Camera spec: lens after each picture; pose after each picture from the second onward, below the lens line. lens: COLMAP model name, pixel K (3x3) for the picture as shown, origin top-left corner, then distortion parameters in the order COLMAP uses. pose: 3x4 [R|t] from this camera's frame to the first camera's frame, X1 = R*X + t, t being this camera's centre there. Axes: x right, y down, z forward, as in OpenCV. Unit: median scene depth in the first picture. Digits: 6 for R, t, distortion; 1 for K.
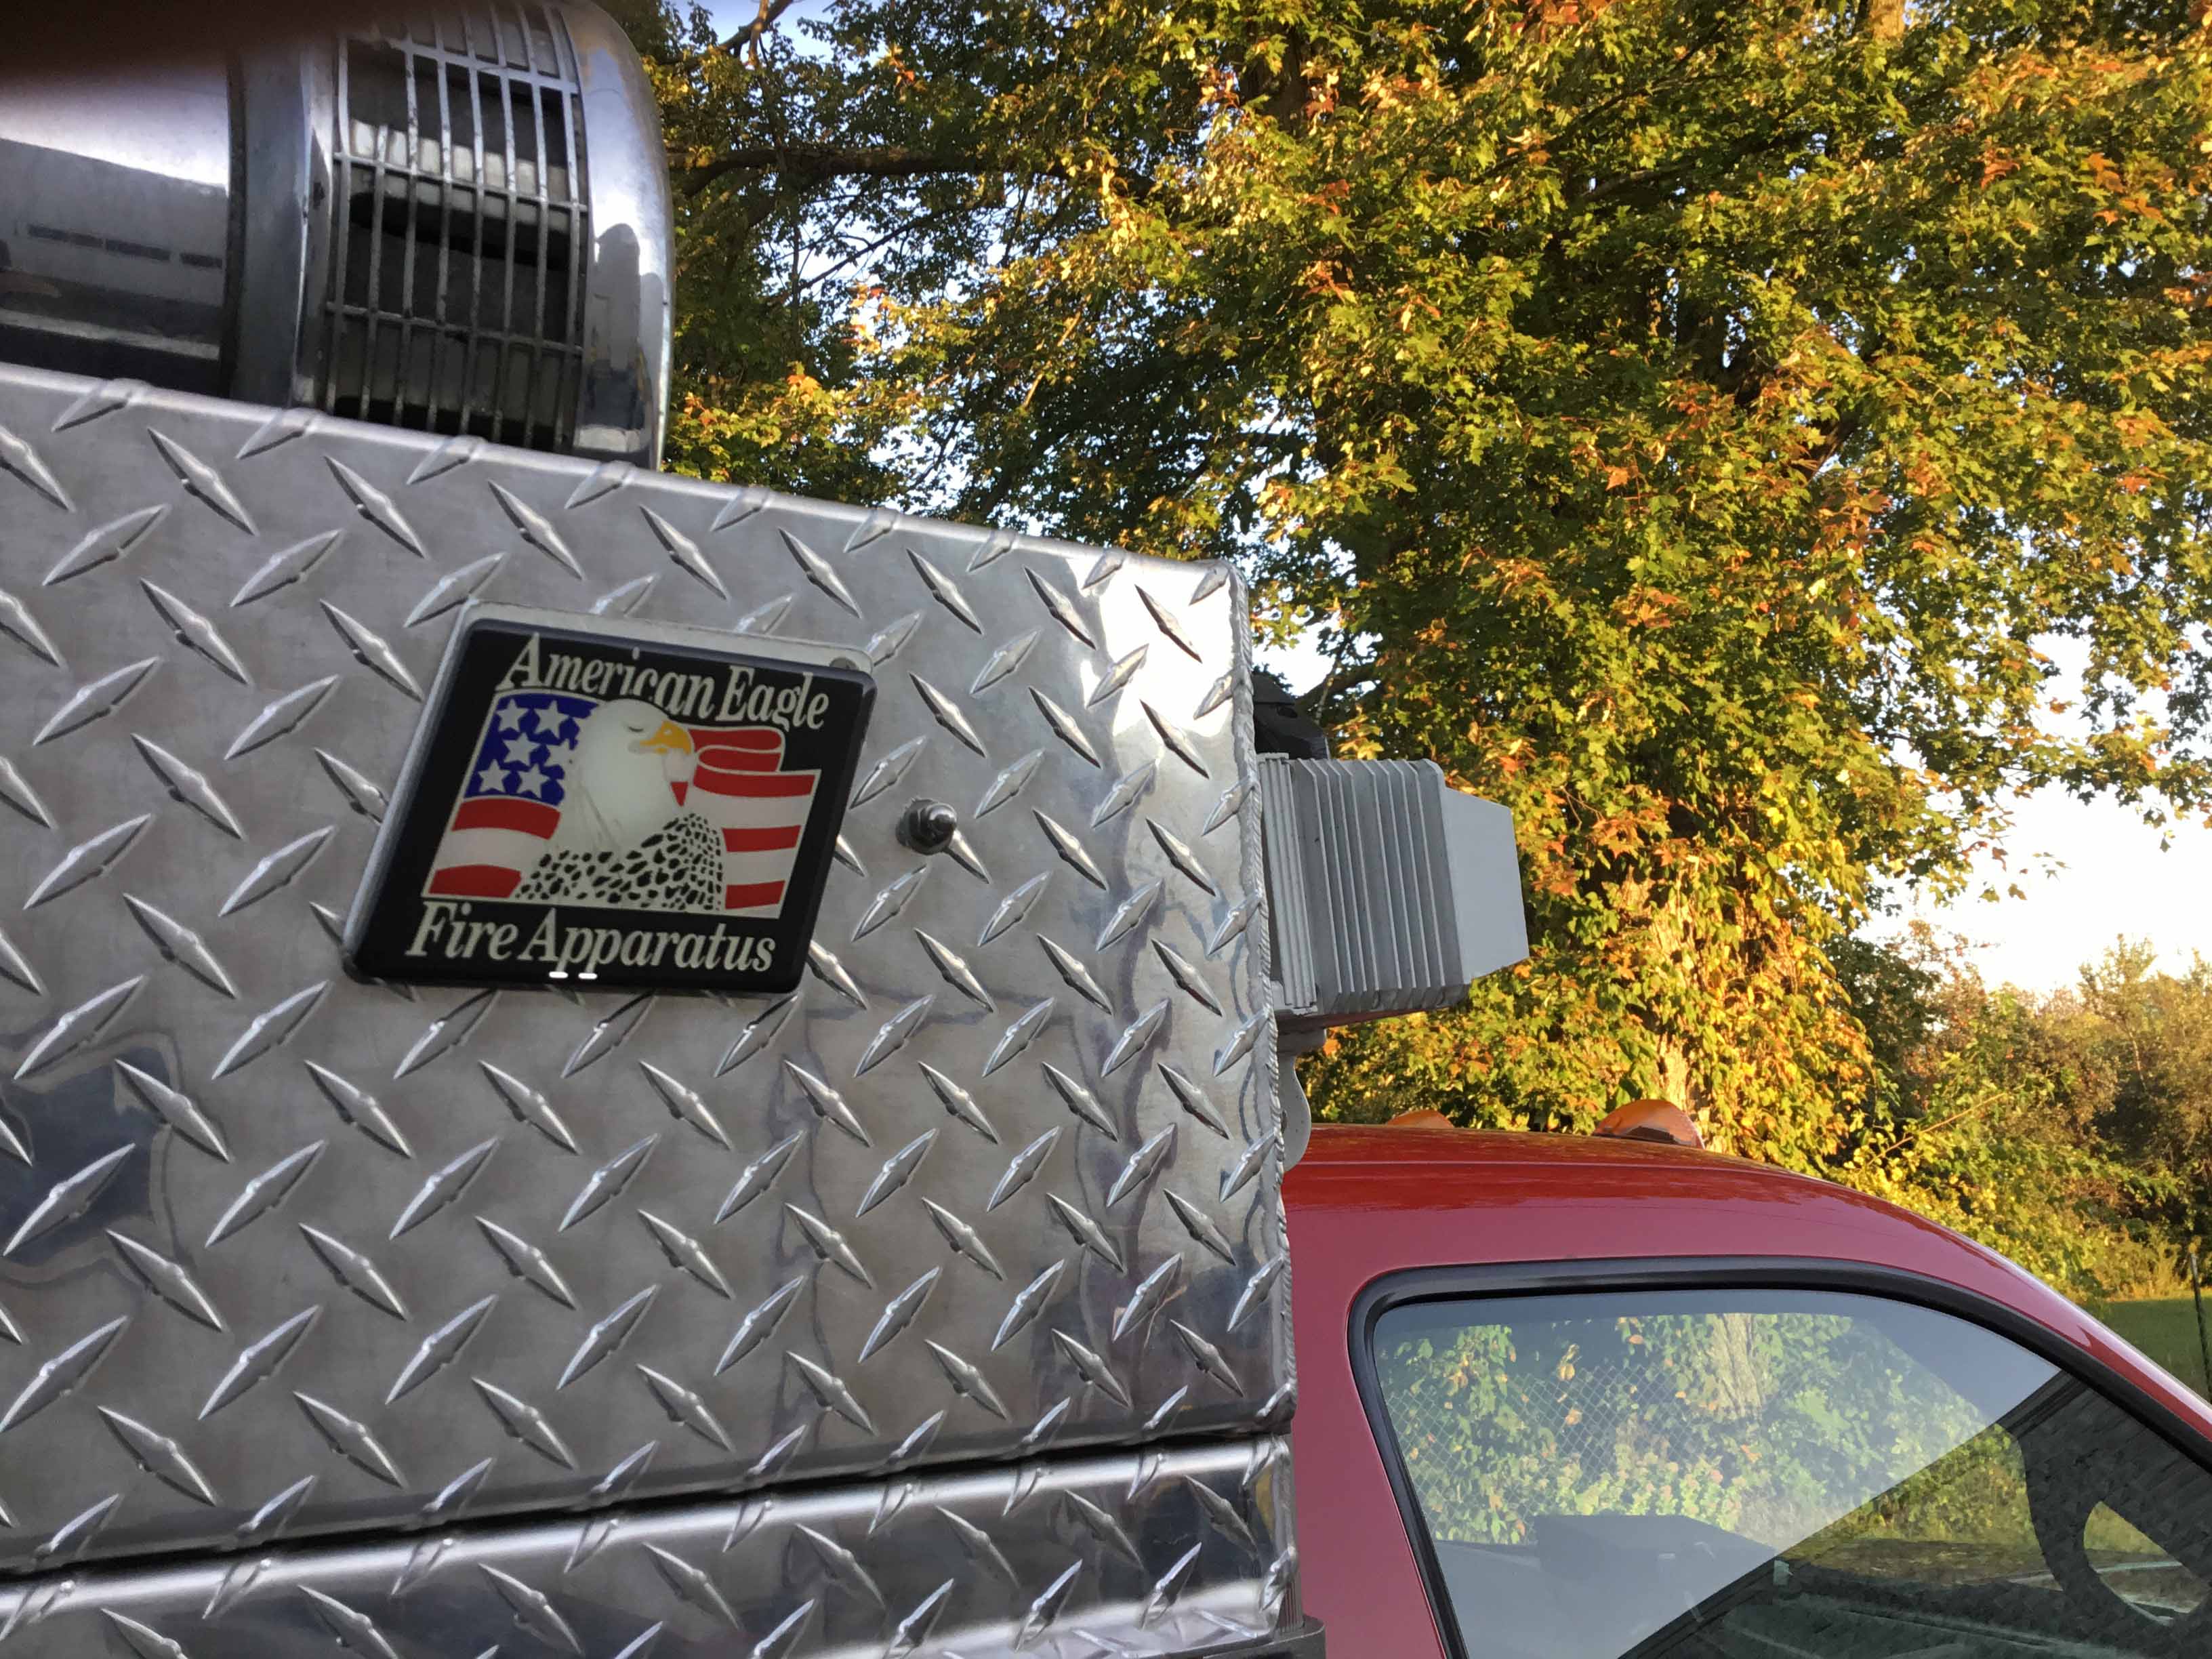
lens RADIAL K [[1994.1, 0, 1096.9], [0, 1994.1, 808.6], [0, 0, 1]] dist [0.030214, -0.004179]
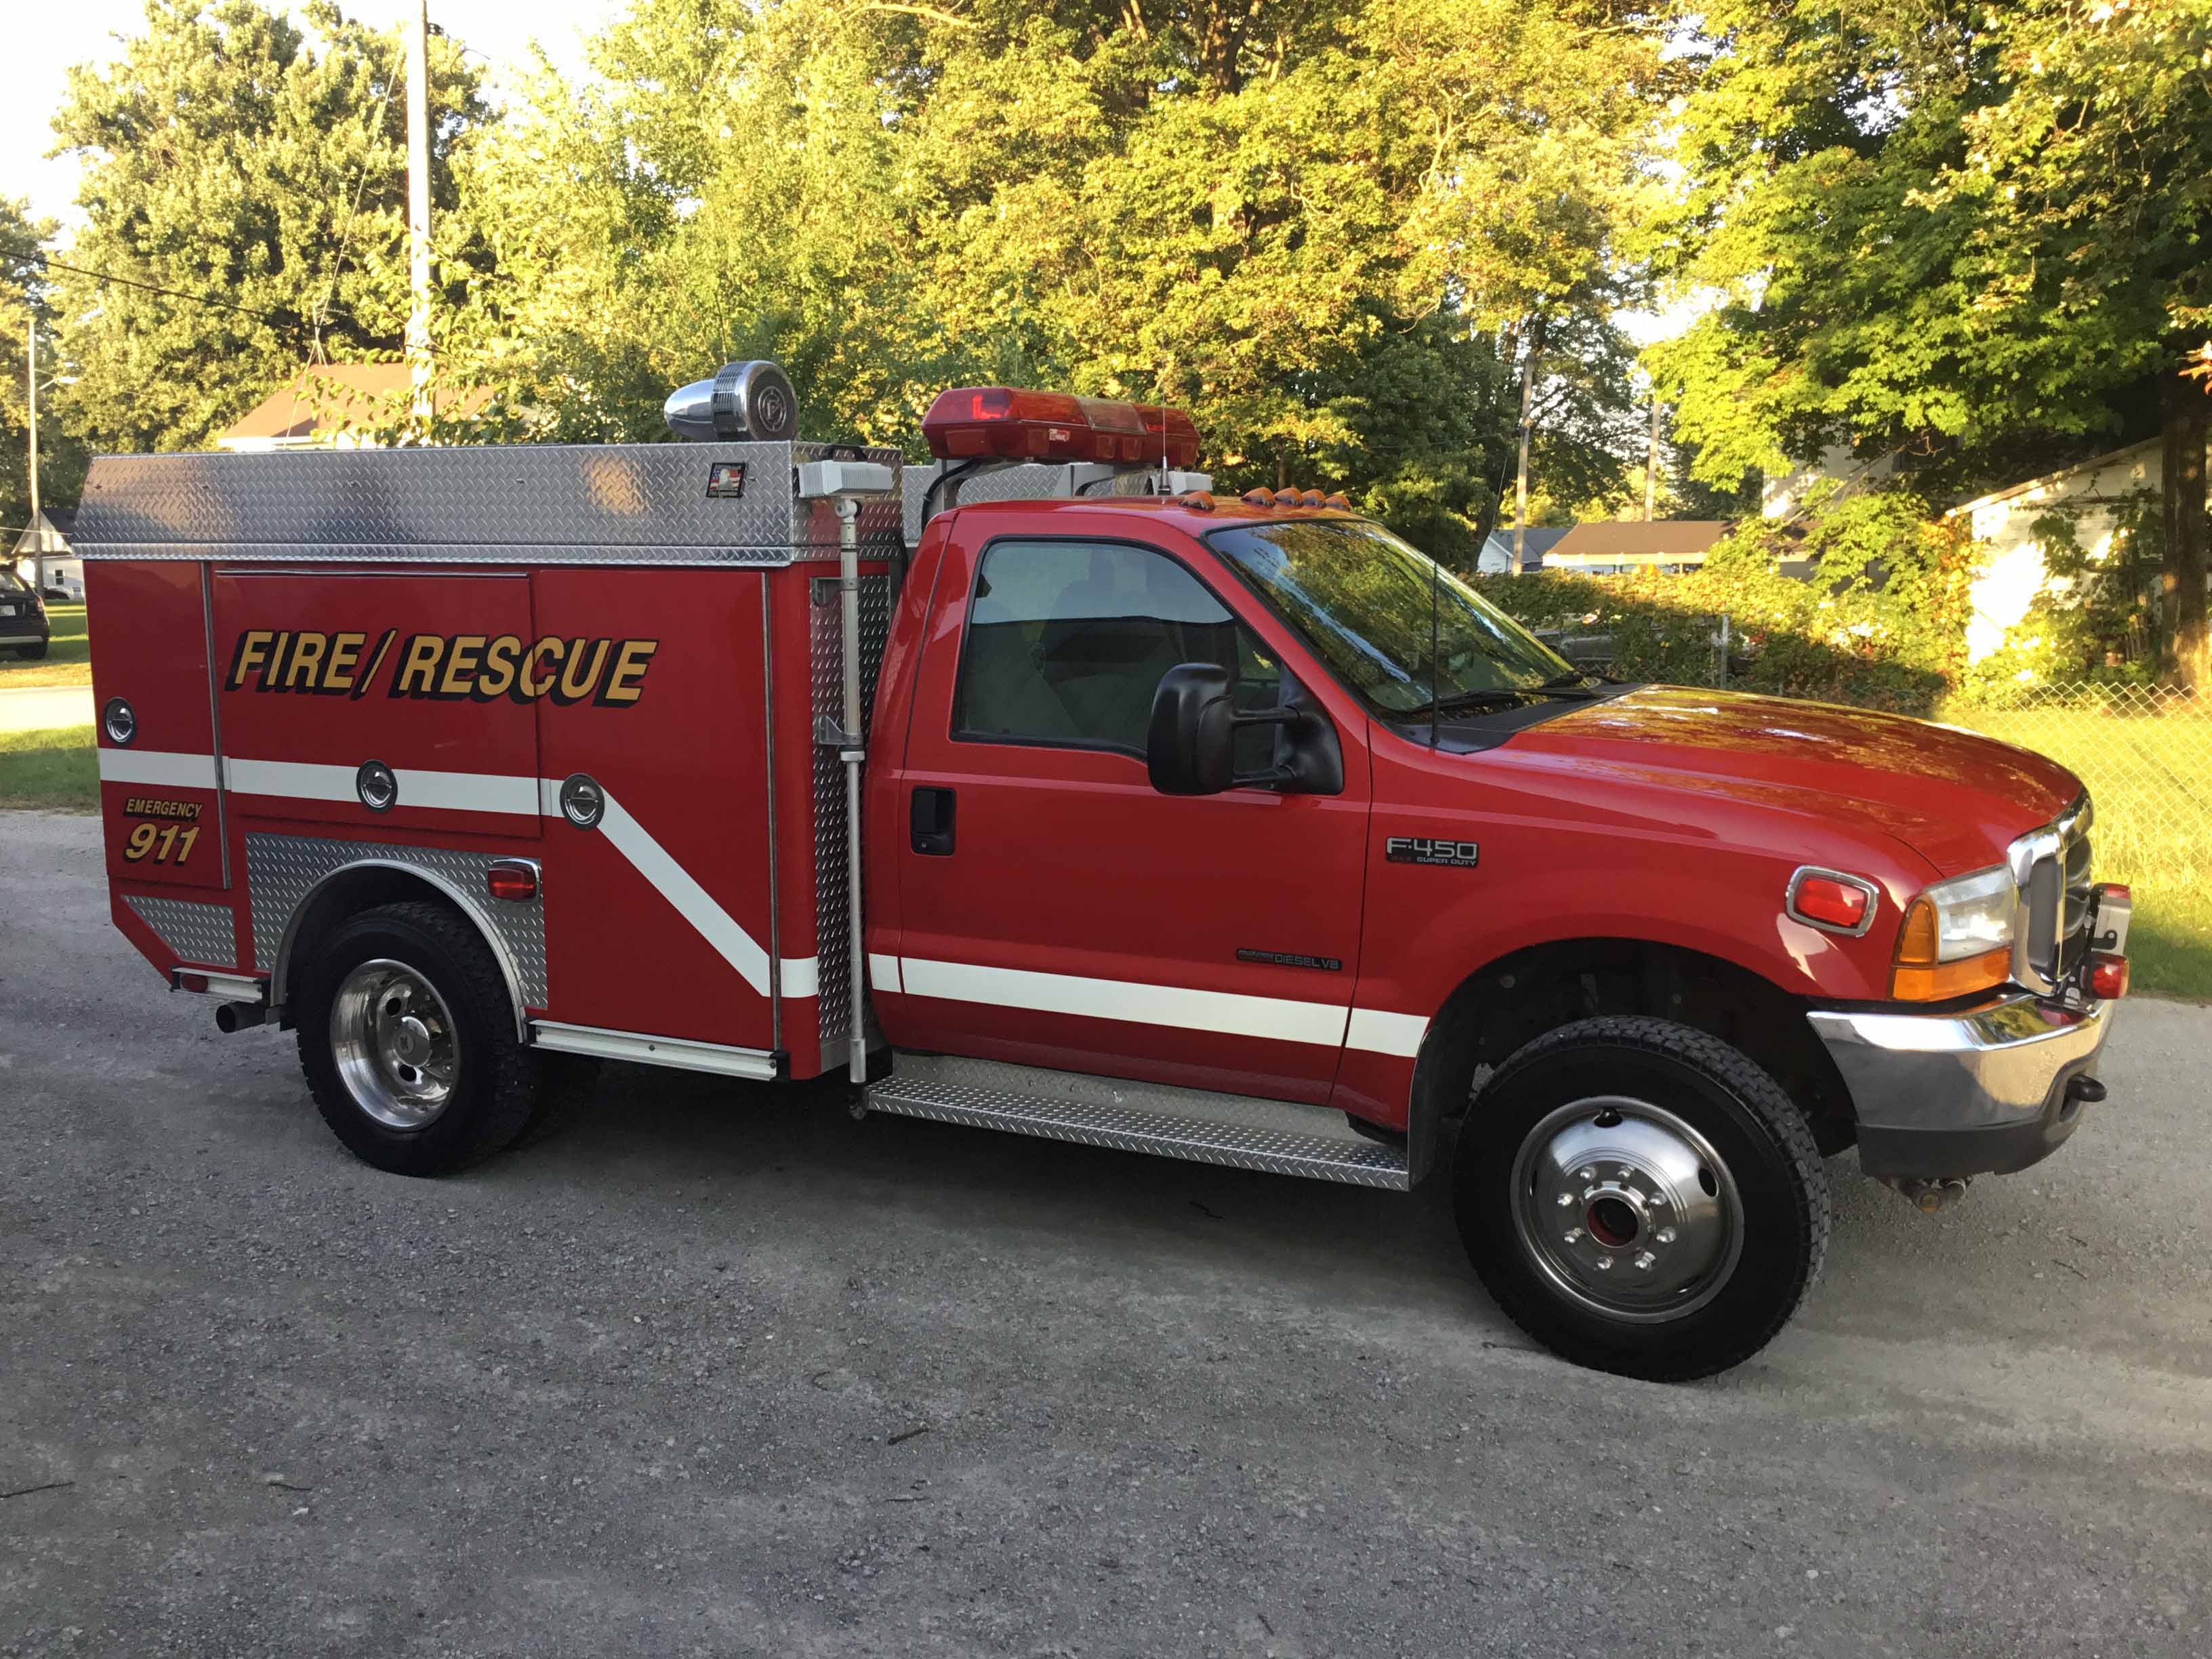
lens RADIAL K [[1994.1, 0, 1096.9], [0, 1994.1, 808.6], [0, 0, 1]] dist [0.030214, -0.004179]
pose [[0.527905, 0.152596, -0.835482, 0.415524], [0.157462, 0.949086, 0.272838, -0.038725], [0.834579, -0.275590, 0.476999, -0.119837]]
